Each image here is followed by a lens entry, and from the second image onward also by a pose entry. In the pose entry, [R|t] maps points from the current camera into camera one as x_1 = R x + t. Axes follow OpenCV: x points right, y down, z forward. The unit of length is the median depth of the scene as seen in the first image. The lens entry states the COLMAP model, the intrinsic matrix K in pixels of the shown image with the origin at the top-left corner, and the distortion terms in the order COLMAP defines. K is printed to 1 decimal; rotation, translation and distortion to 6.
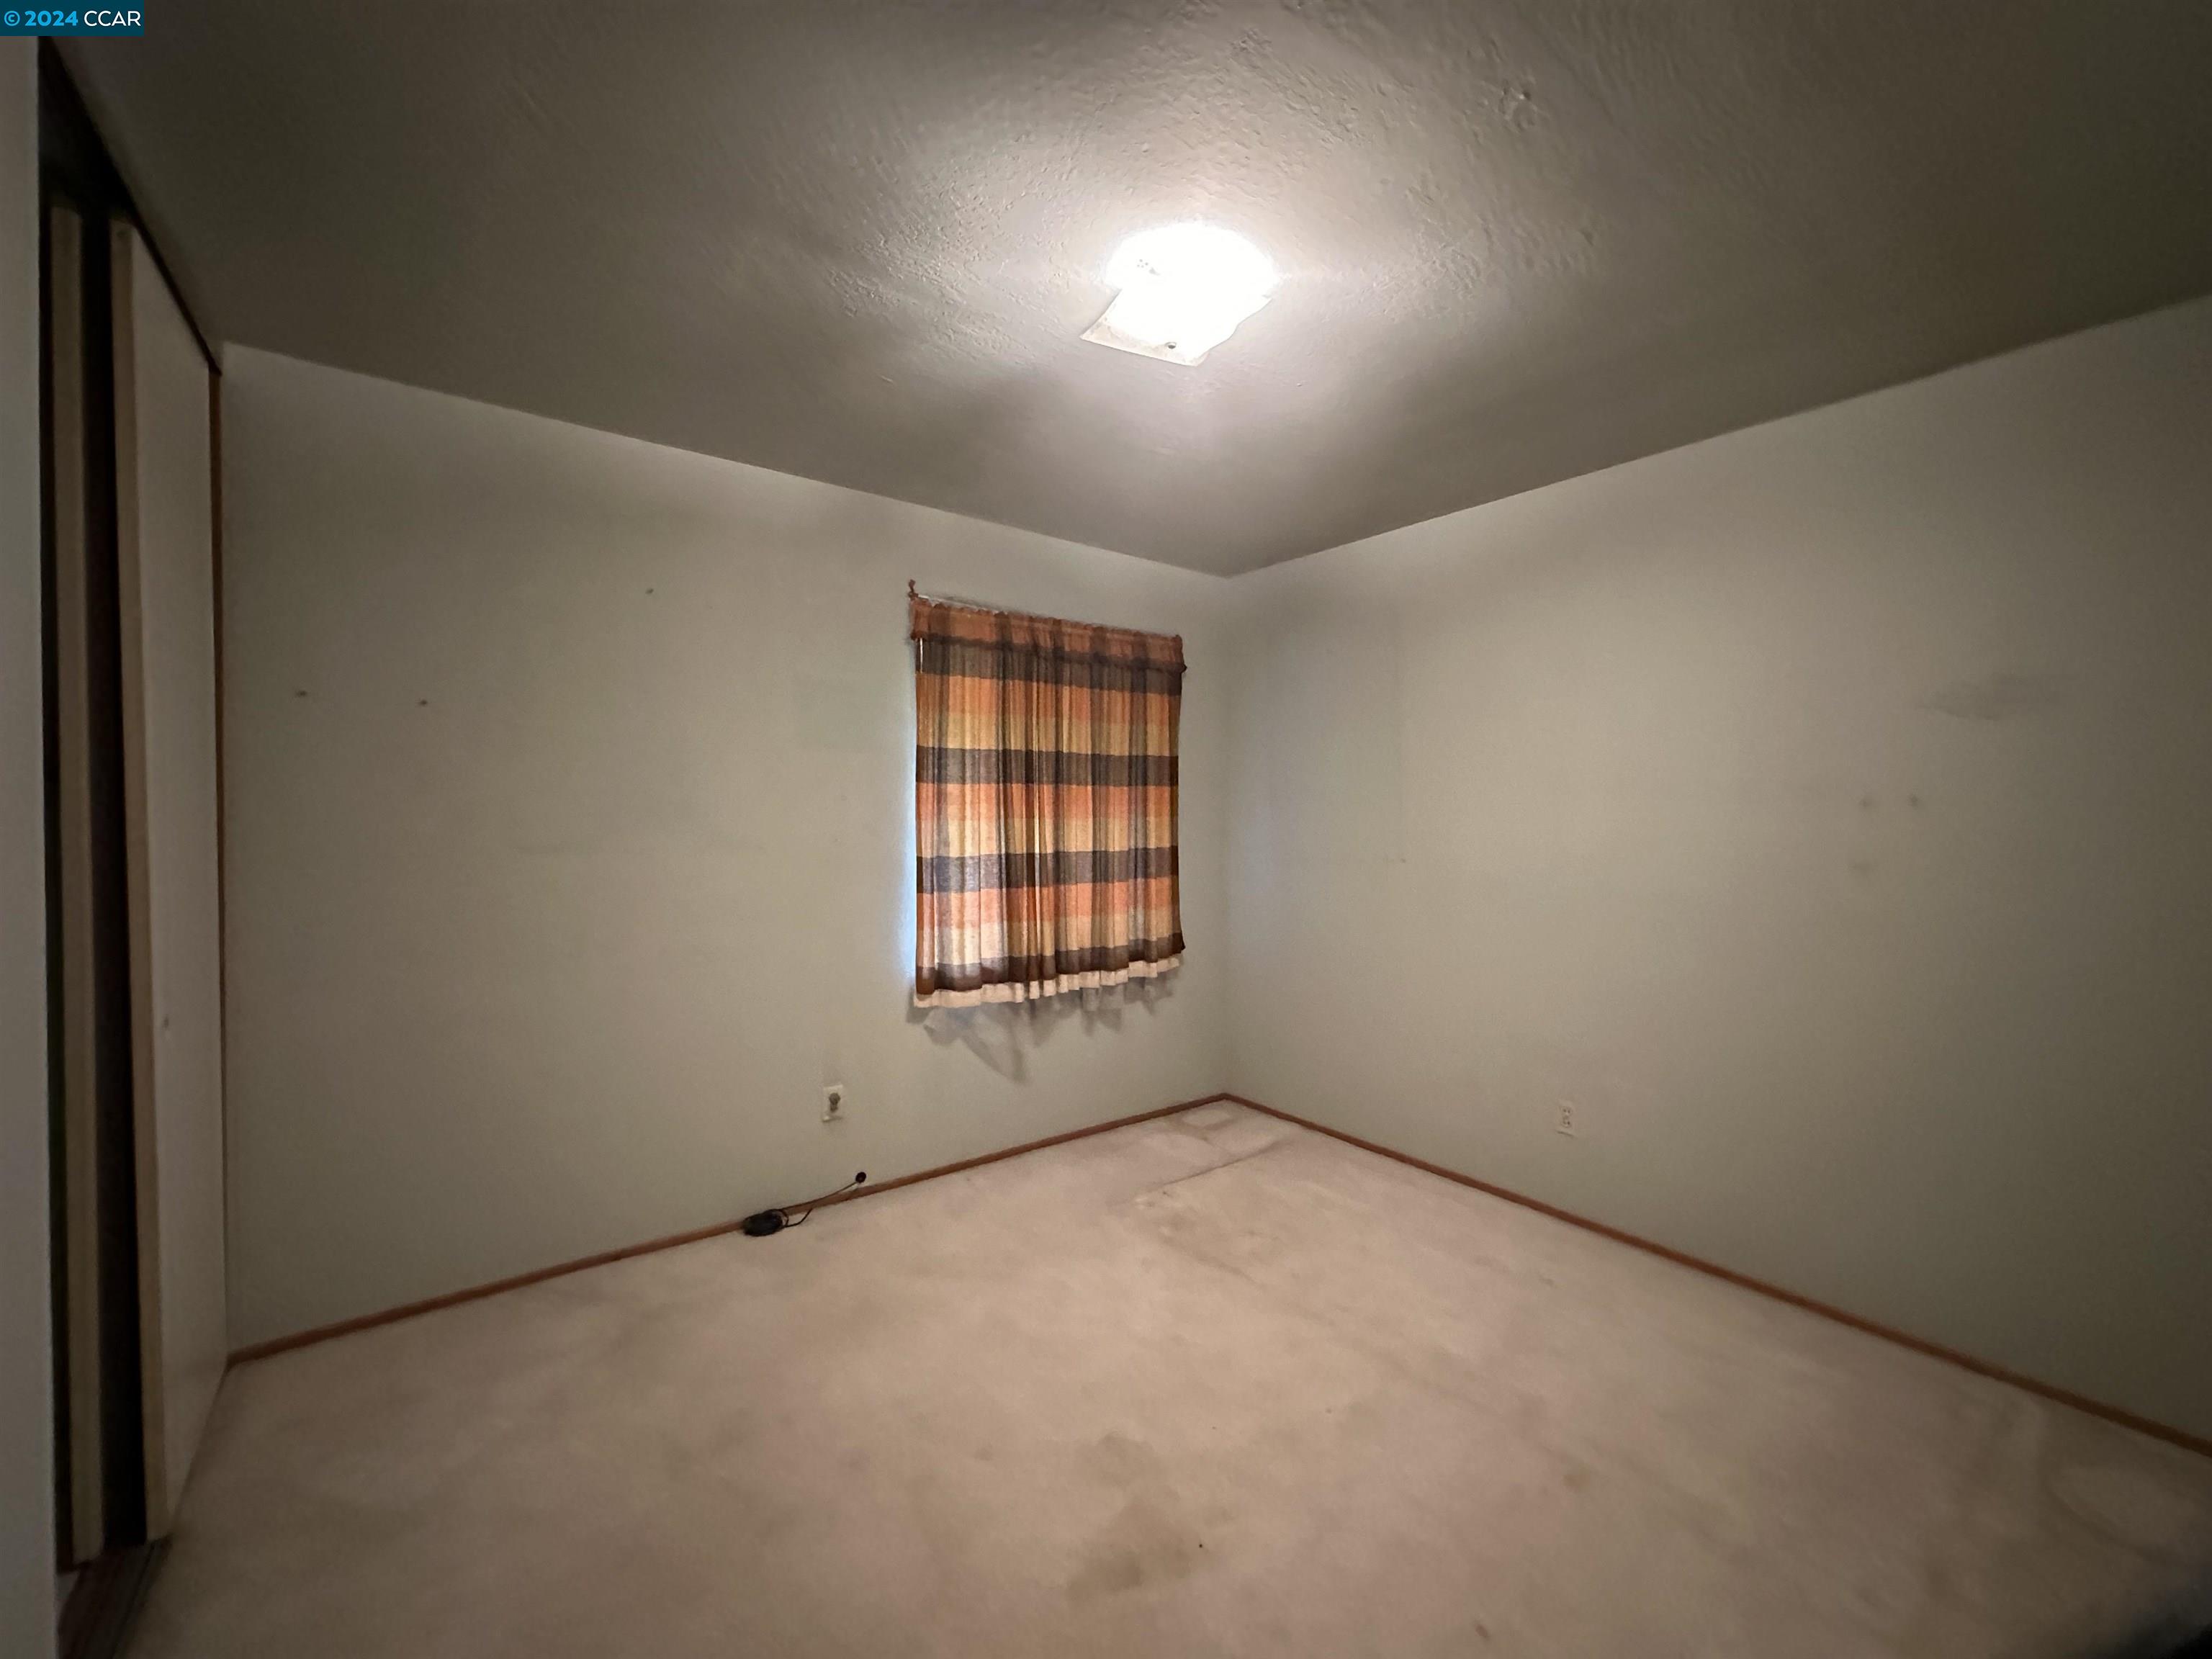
lens RADIAL K [[877.6, 0, 1110.7], [0, 877.6, 834.3], [0, 0, 1]] dist [-0.005342, 0.001010]
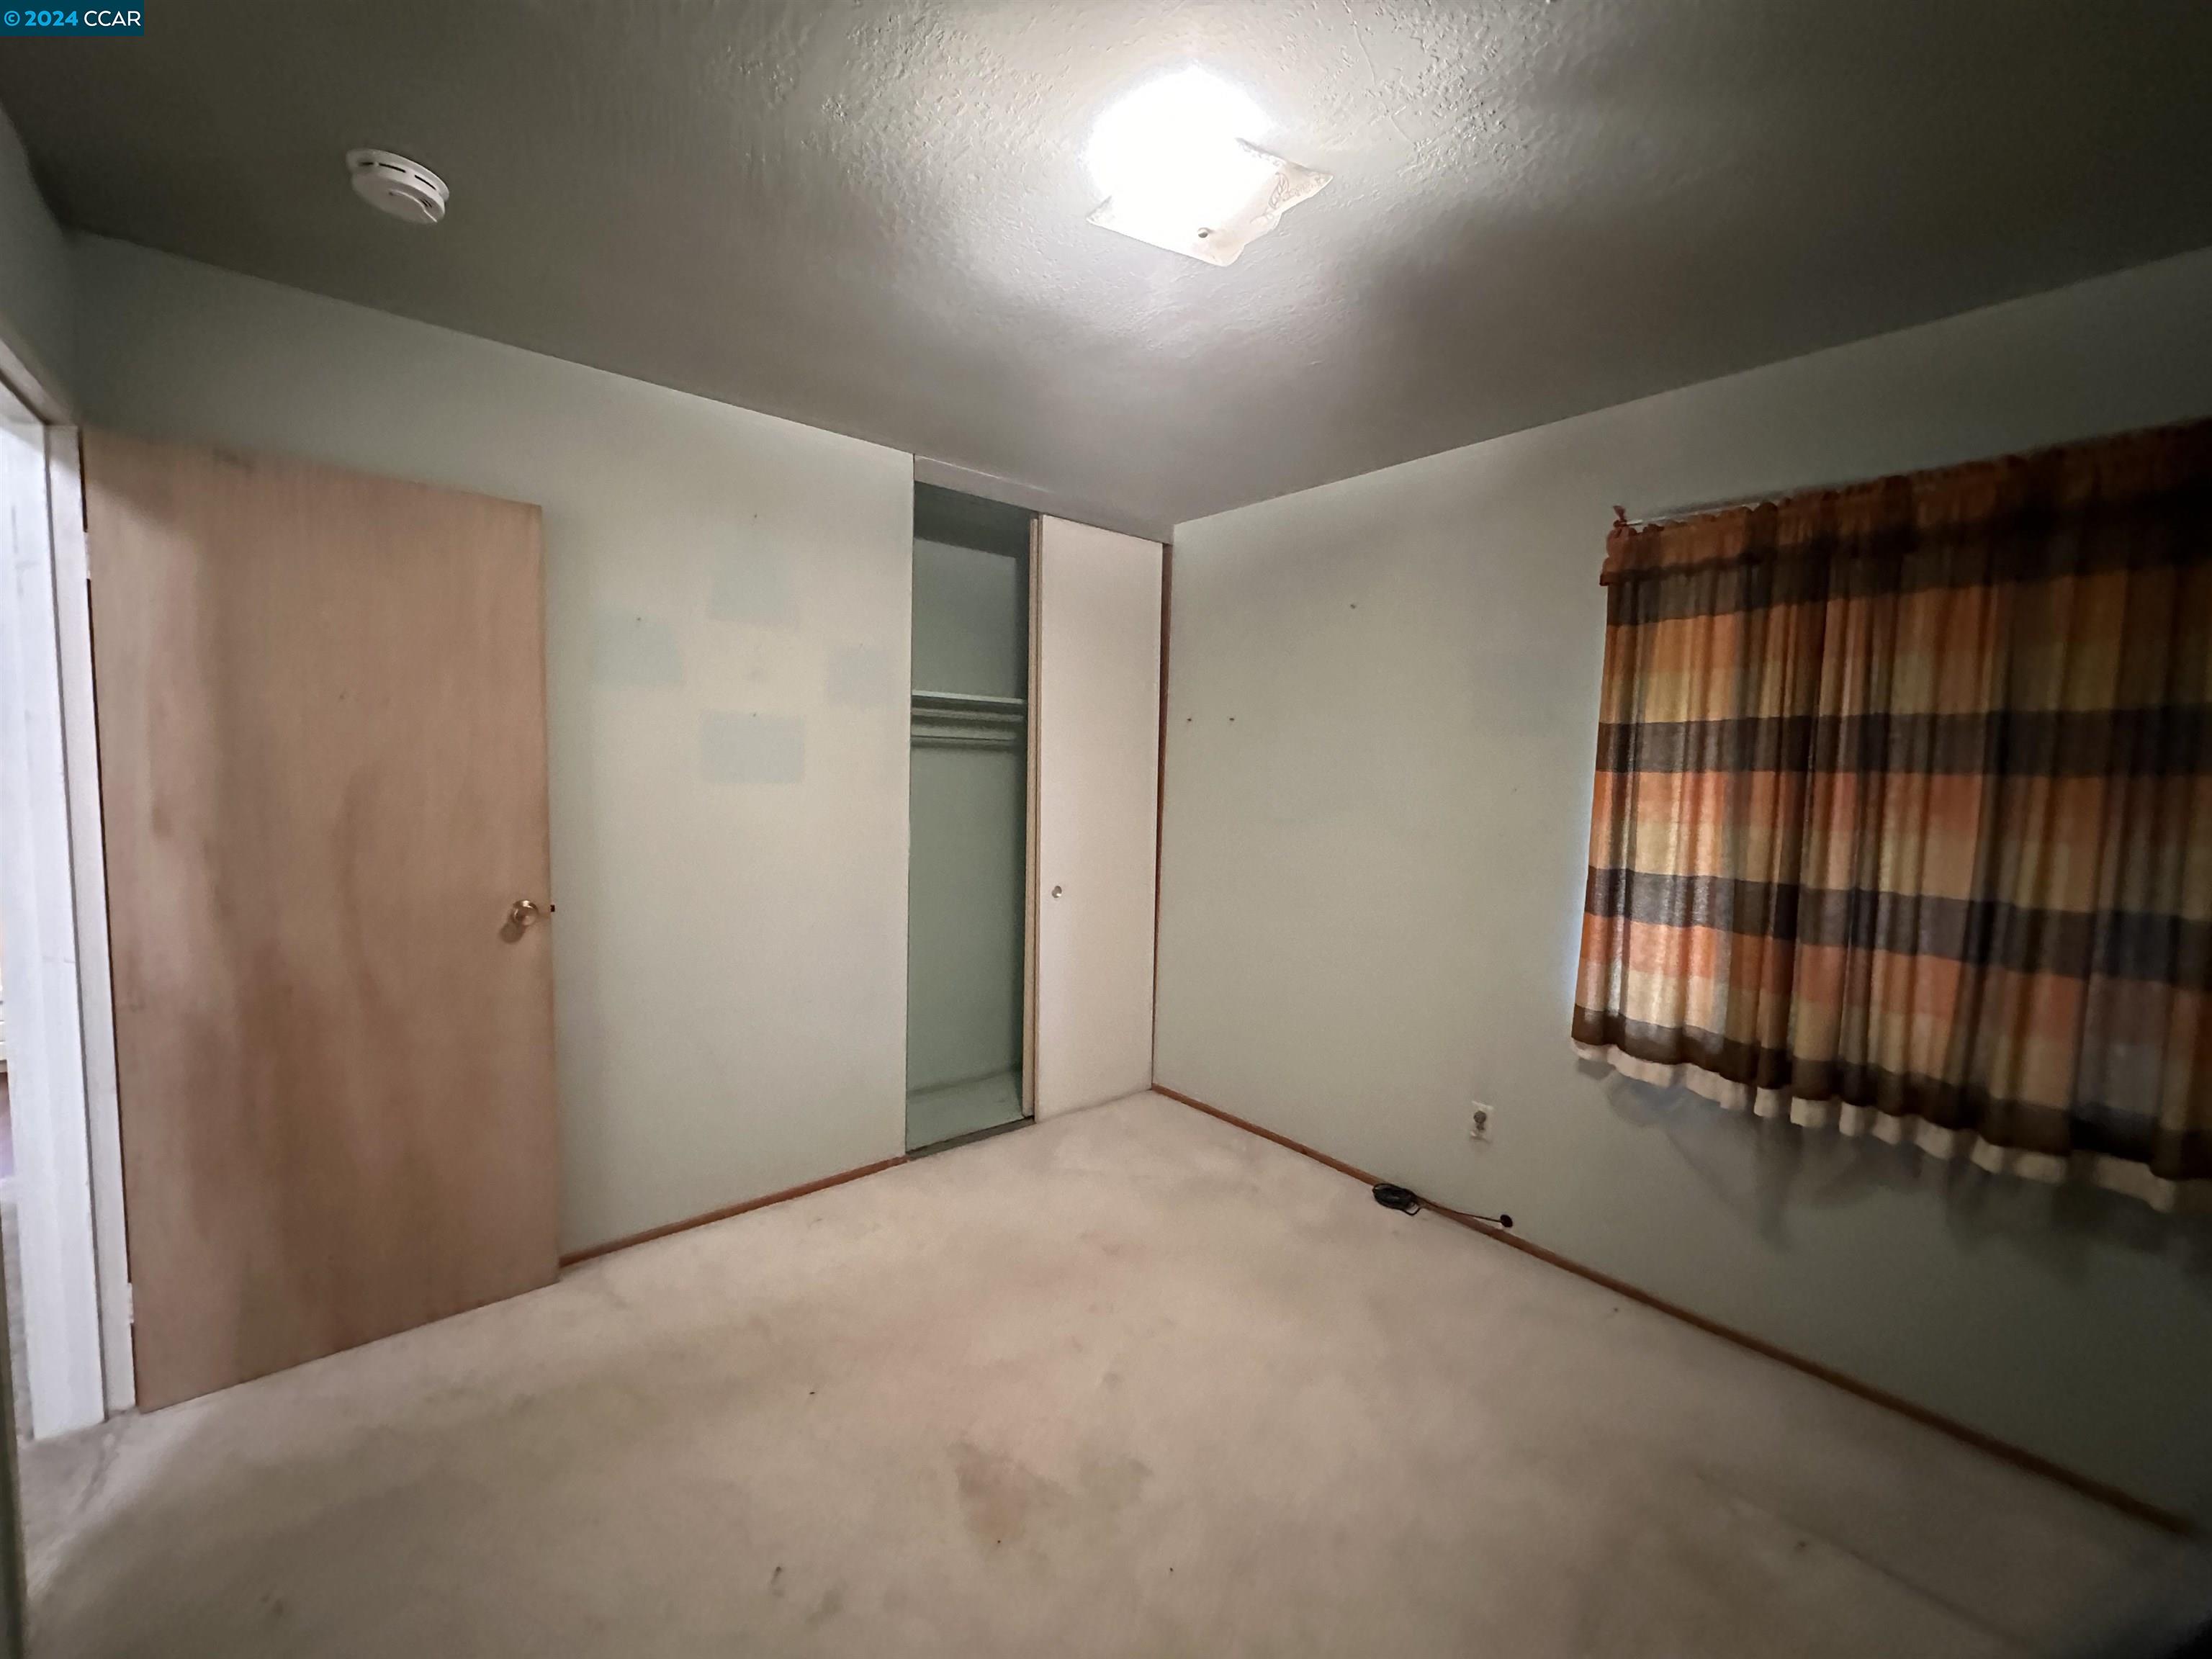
lens RADIAL K [[877.6, 0, 1107.9], [0, 877.6, 834.6], [0, 0, 1]] dist [-0.005342, 0.001010]
pose [[0.049556, 0.070943, -0.996249, 0.511937], [-0.049705, 0.996413, 0.068482, -0.032905], [0.997534, 0.046125, 0.052904, 0.505139]]
